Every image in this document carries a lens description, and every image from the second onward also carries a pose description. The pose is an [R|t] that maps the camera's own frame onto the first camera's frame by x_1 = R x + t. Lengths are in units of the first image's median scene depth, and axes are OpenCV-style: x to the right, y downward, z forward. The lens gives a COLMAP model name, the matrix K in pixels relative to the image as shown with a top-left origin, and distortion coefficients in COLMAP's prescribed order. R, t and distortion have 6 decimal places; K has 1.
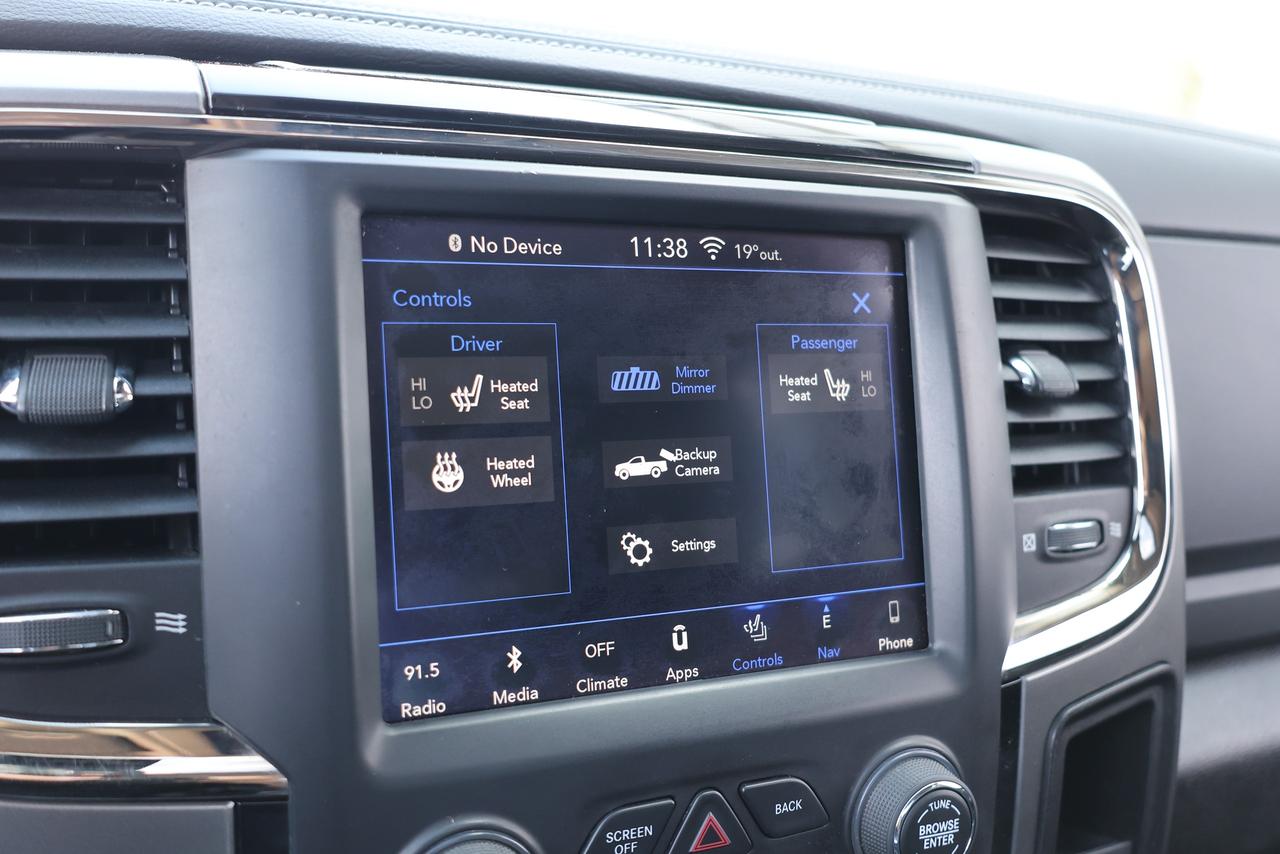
lens RADIAL K [[1248.6, 0, 640.0], [0, 1248.6, 427.0], [0, 0, 1]] dist [0.008581, 0.103475]
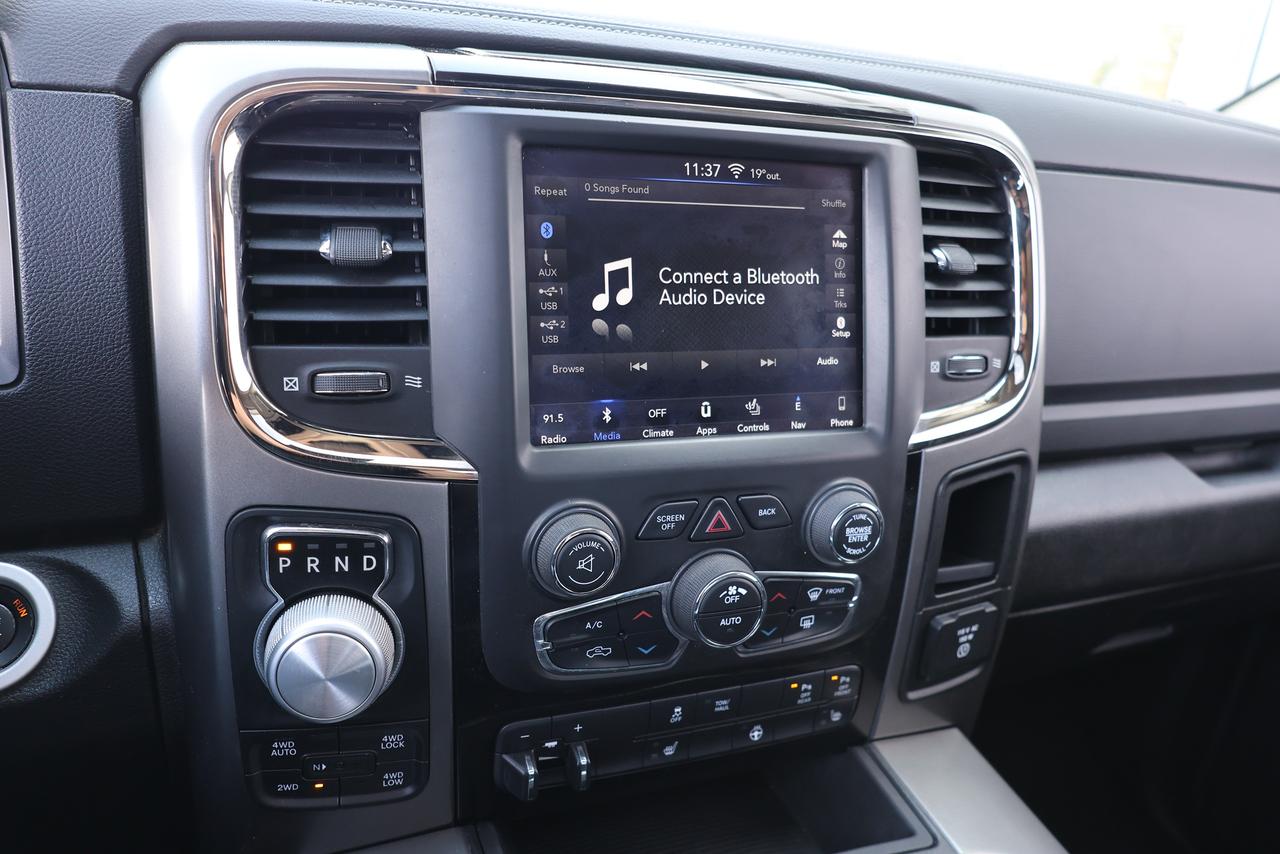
lens RADIAL K [[954.5, 0, 640.0], [0, 954.5, 427.0], [0, 0, 1]] dist [0.002370, 0.003831]
pose [[0.996652, 0.036181, -0.073323, 0.037419], [-0.027661, 0.993090, 0.114045, 0.047628], [0.076943, -0.111635, 0.990766, -0.264378]]
